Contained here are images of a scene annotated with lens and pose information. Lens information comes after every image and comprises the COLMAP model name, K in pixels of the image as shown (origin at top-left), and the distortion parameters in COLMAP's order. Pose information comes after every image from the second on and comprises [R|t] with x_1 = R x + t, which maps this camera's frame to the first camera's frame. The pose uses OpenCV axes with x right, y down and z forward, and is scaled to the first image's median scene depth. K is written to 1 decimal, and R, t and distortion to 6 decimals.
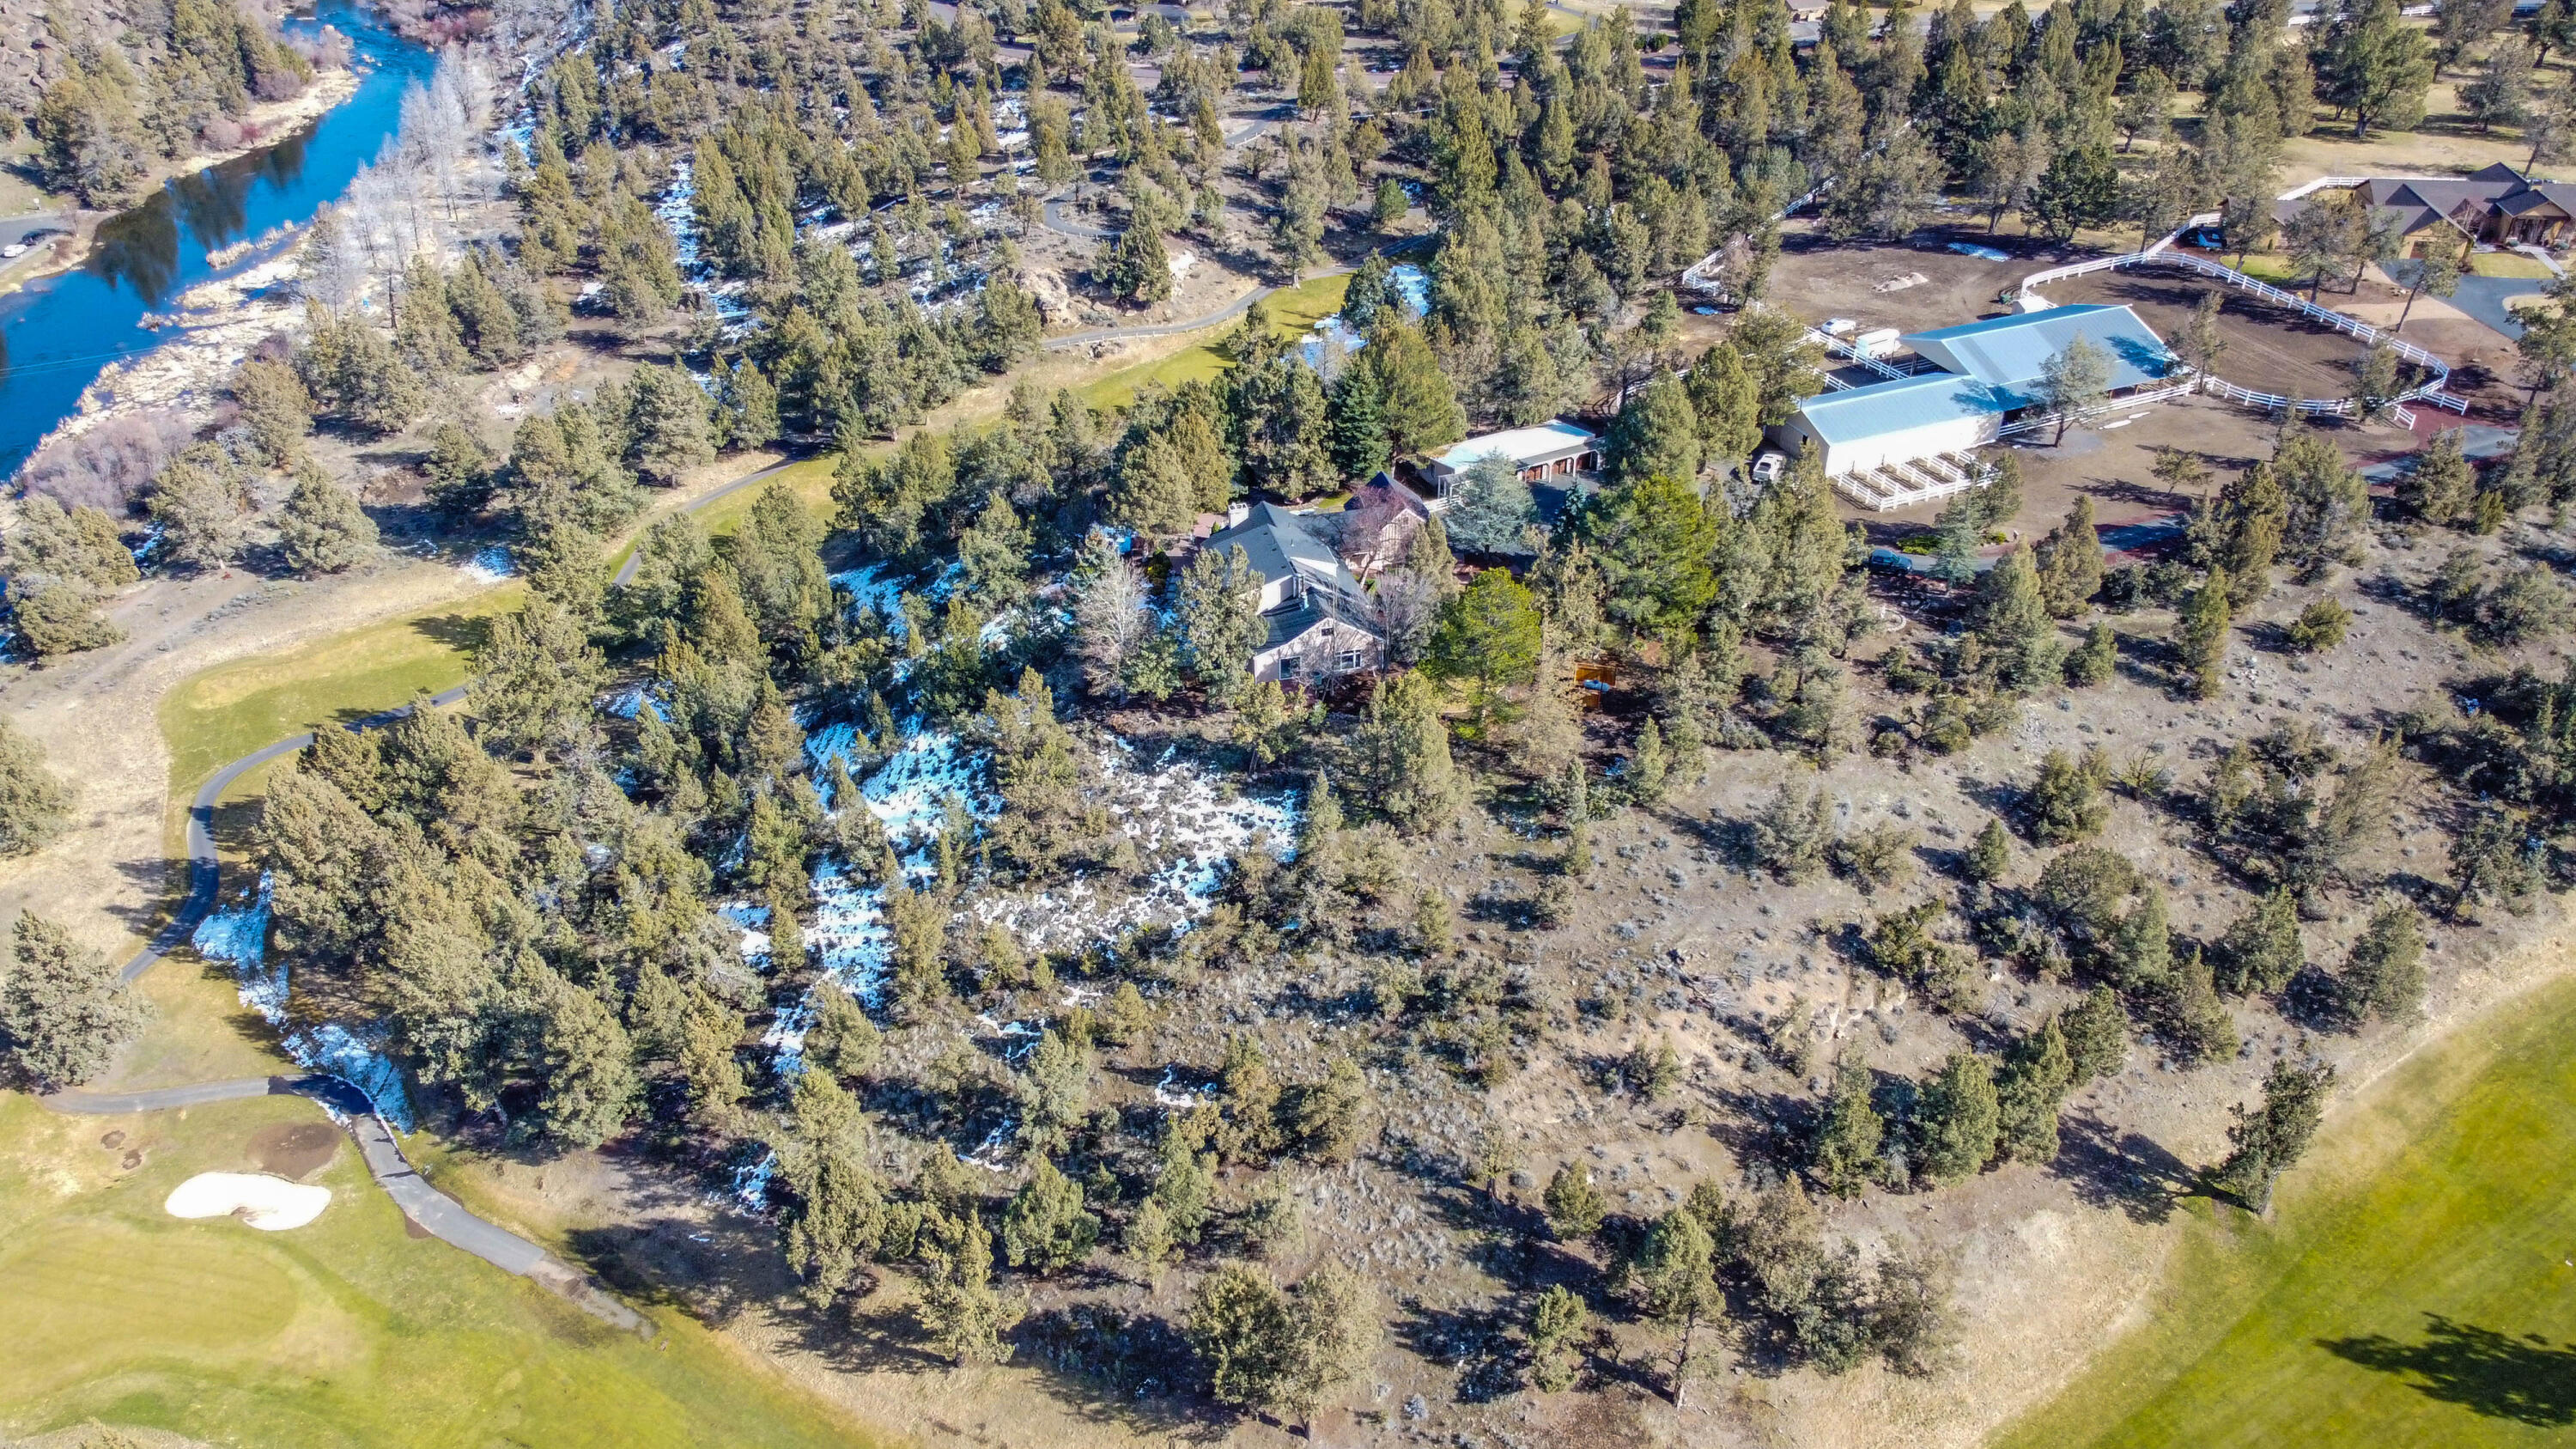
lens RADIAL K [[1942.5, 0, 1273.9], [0, 1942.5, 720.6], [0, 0, 1]] dist [0.013895, -0.016826]
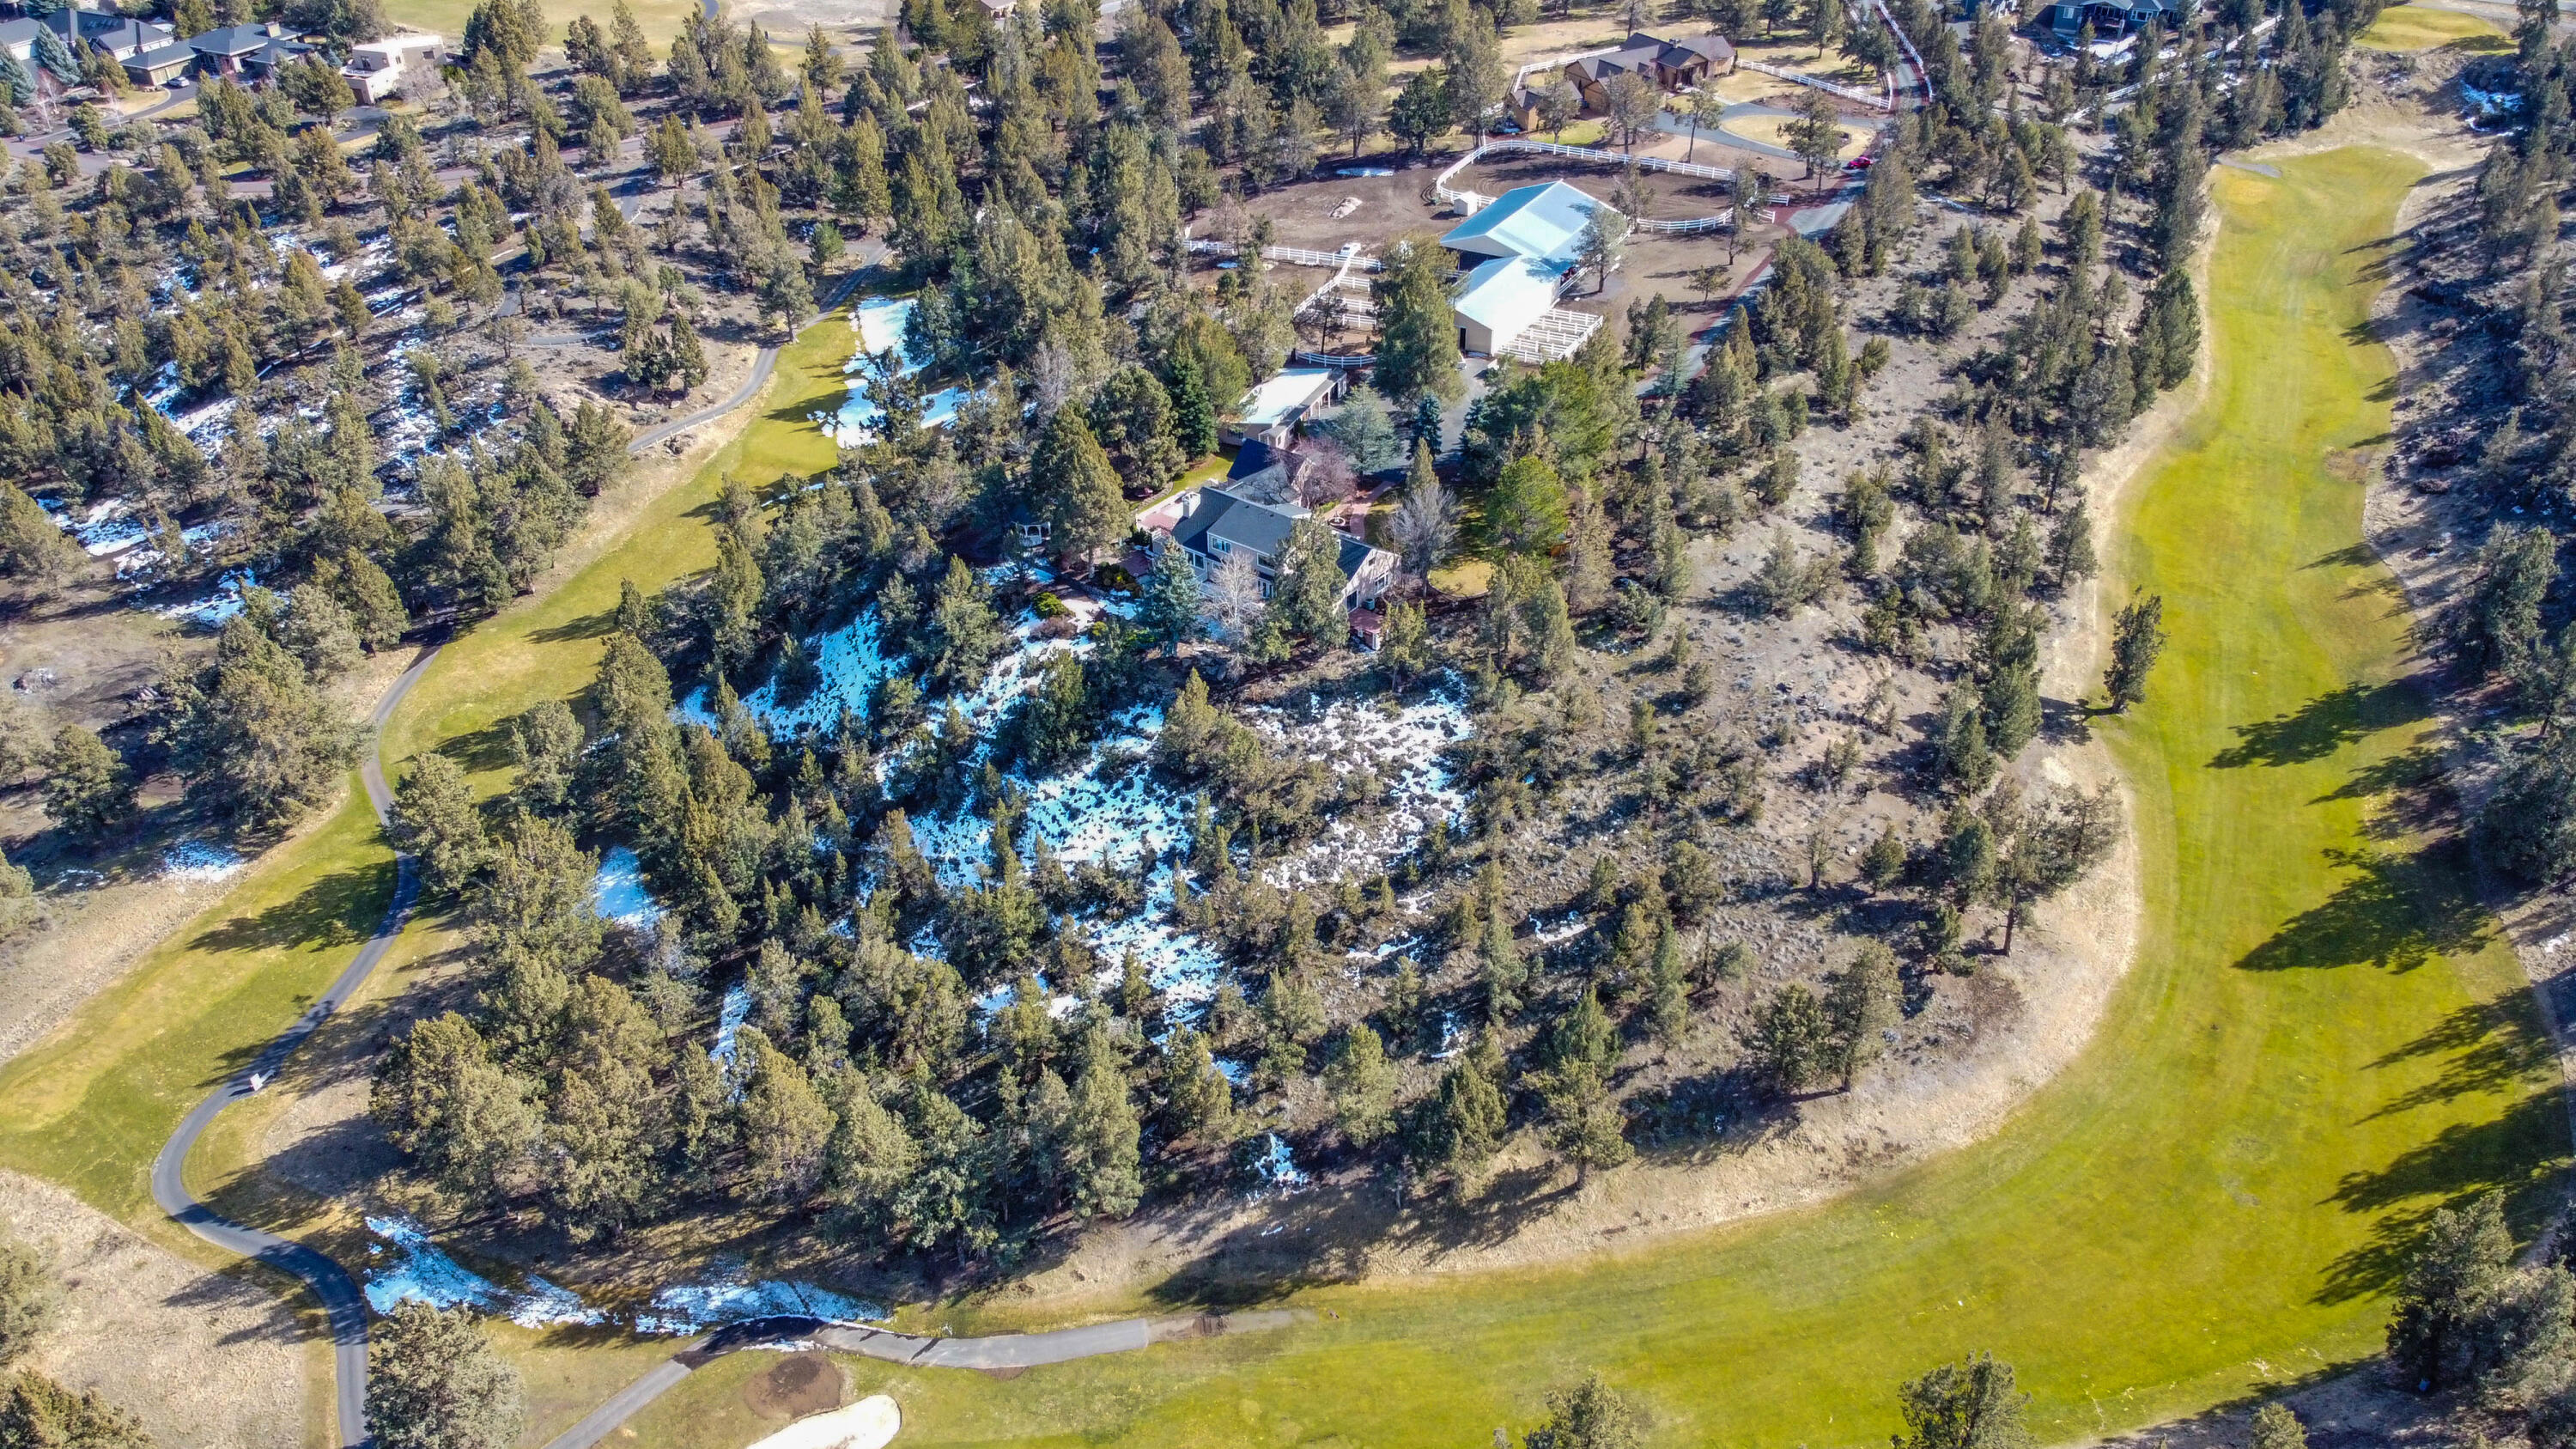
lens RADIAL K [[1942.5, 0, 1272.9], [0, 1942.5, 723.8], [0, 0, 1]] dist [0.013895, -0.016826]
pose [[0.790567, -0.338693, 0.510188, -0.563424], [0.338061, 0.936054, 0.097563, -0.076902], [-0.510607, 0.095344, 0.854512, 0.038898]]
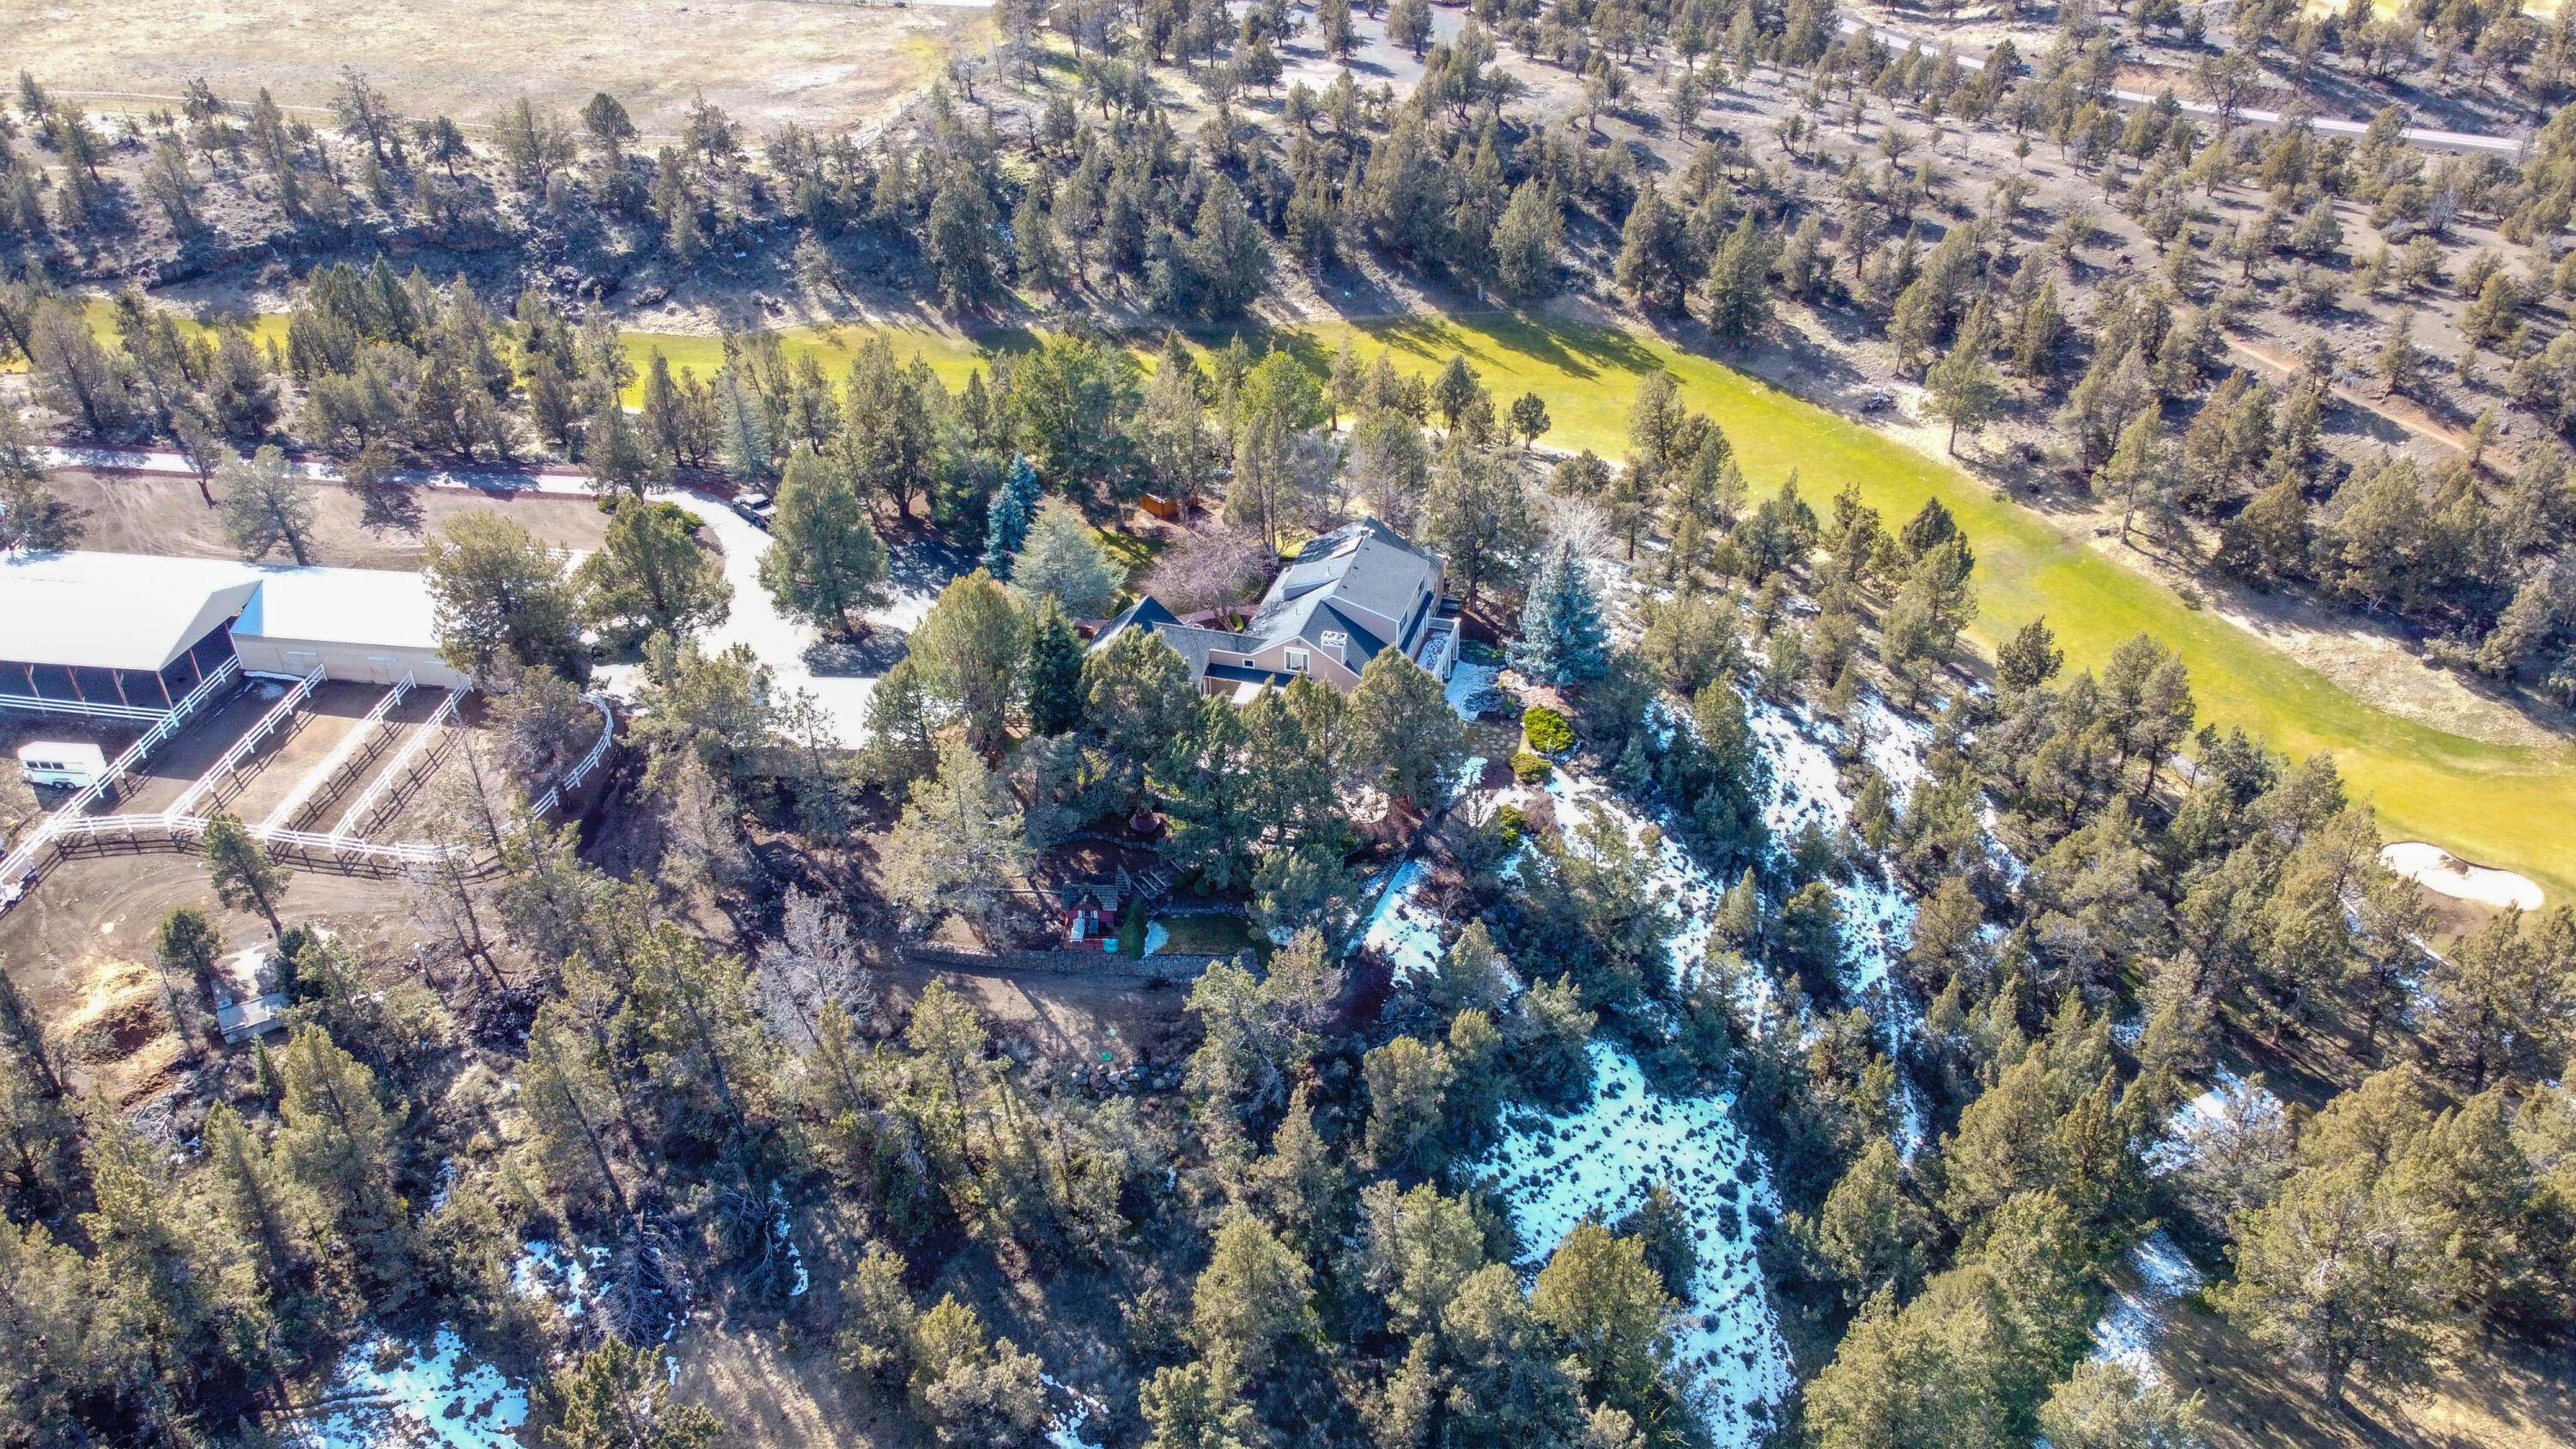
lens RADIAL K [[1942.5, 0, 1279.8], [0, 1942.5, 725.3], [0, 0, 1]] dist [0.013895, -0.016826]
pose [[-0.857646, -0.253894, 0.447193, -0.336317], [0.296018, 0.467338, 0.833048, -0.705990], [-0.420496, 0.846837, -0.325653, 1.229258]]
